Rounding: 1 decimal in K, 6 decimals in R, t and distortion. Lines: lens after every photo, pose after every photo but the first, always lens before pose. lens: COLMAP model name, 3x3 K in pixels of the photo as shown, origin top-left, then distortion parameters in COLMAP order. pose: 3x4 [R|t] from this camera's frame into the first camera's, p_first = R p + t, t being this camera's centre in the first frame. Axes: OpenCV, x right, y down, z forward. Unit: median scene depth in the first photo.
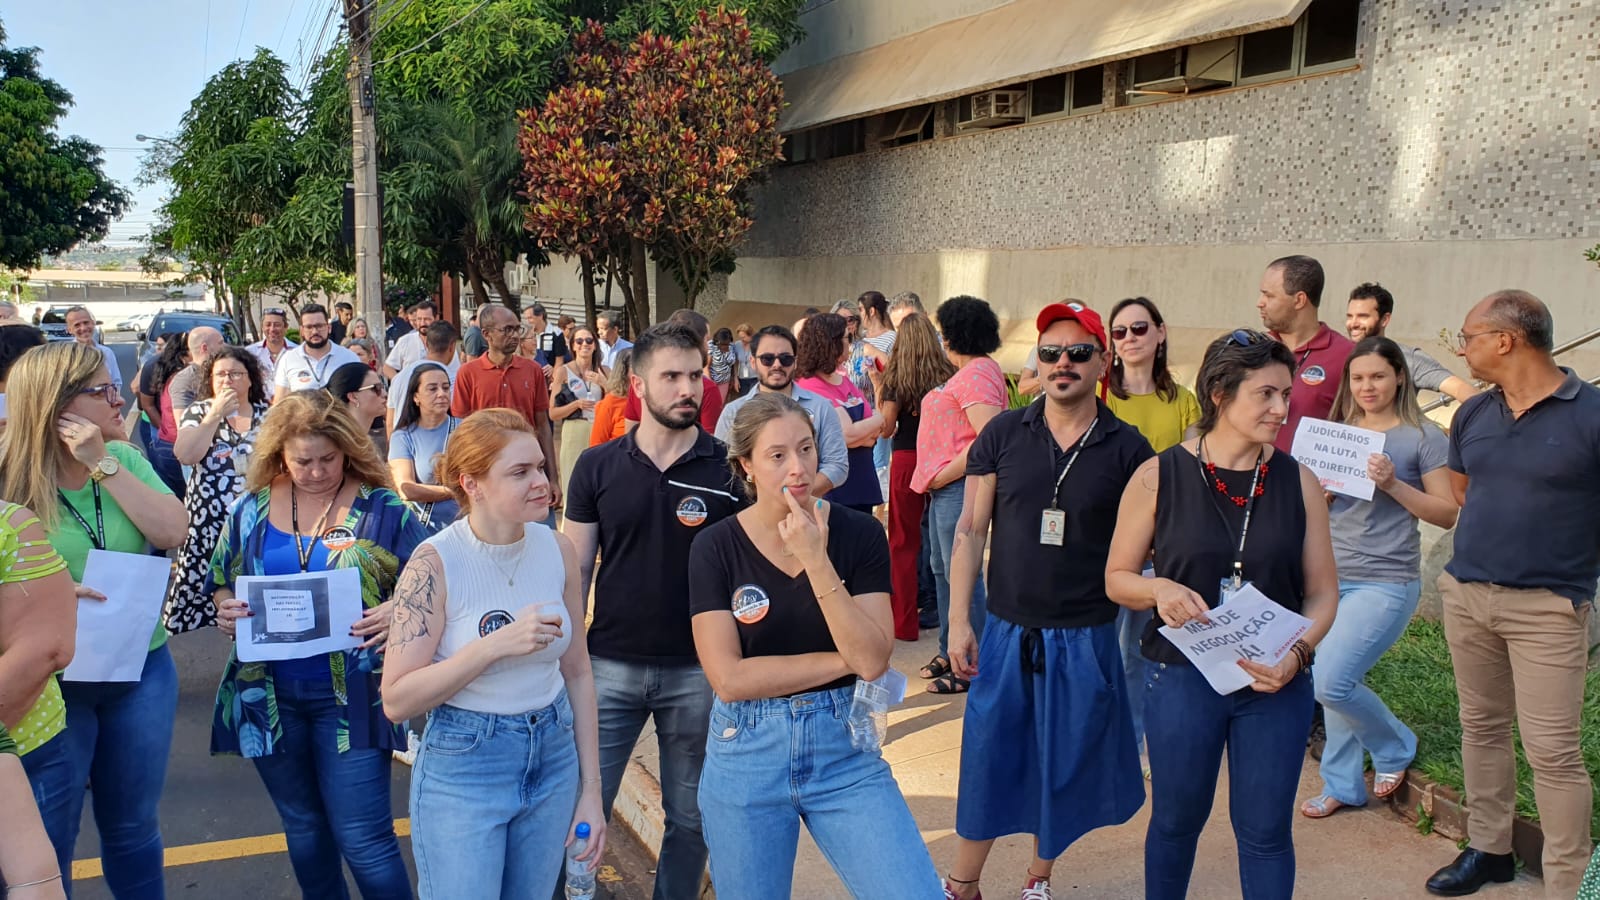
lens RADIAL K [[1330.1, 0, 799.9], [0, 1330.1, 416.5], [0, 0, 1]] dist [0.050059, -0.001990]
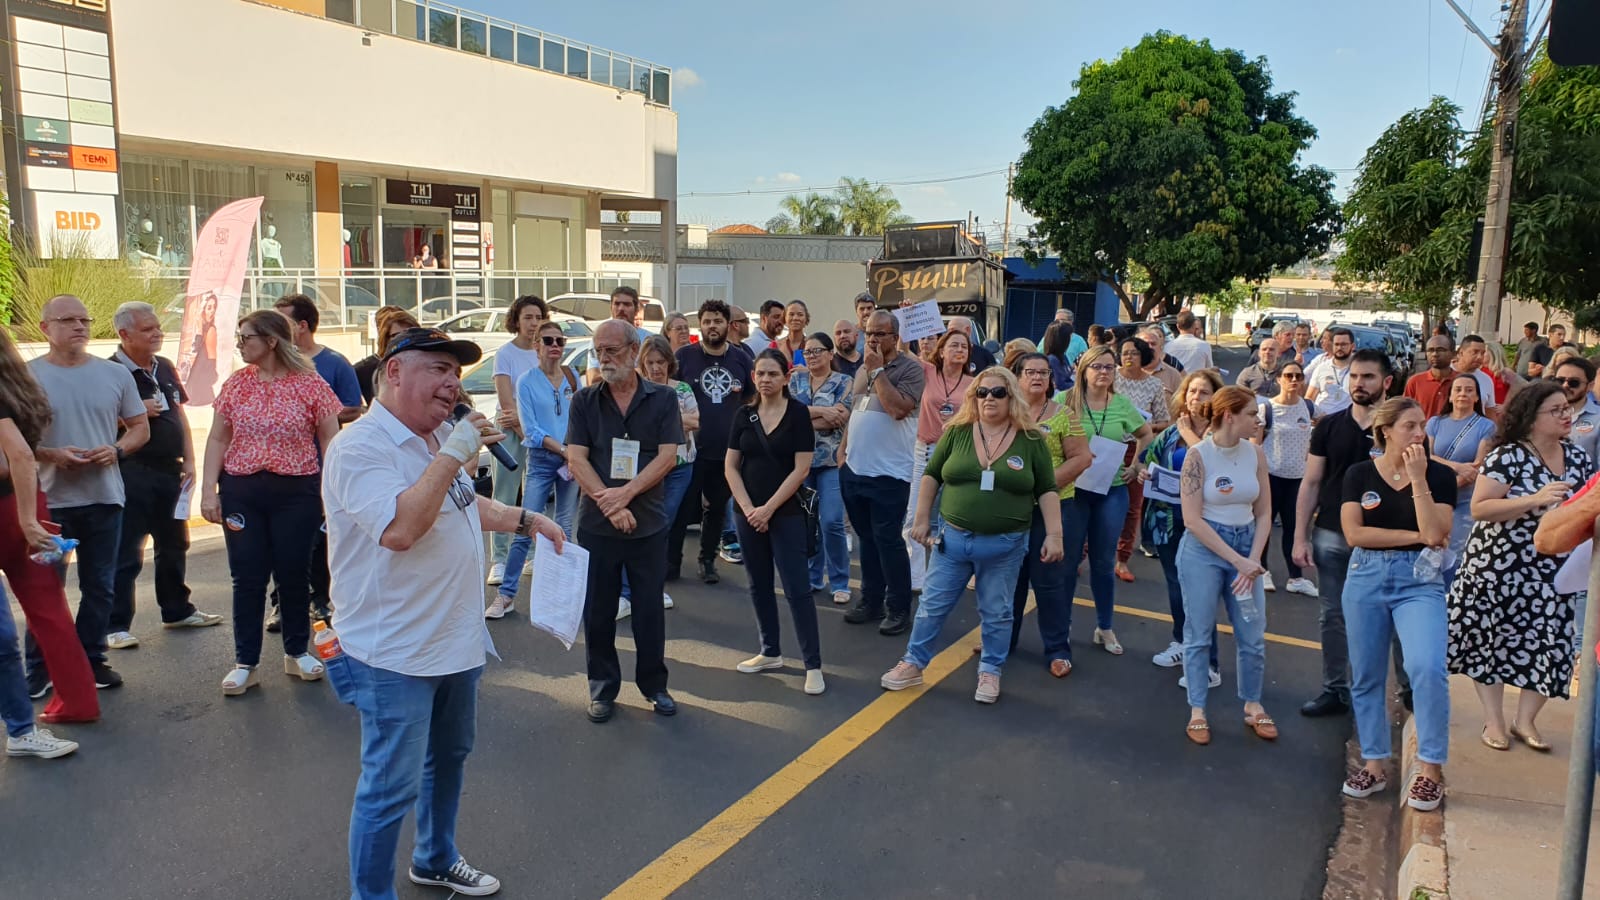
lens RADIAL K [[1306.9, 0, 799.6], [0, 1306.9, 458.5], [0, 0, 1]] dist [0.001145, -0.000897]
pose [[0.646098, 0.122015, -0.753438, 0.134445], [-0.100437, 0.992147, 0.074545, 0.003488], [0.756617, 0.027510, 0.653279, -0.138654]]
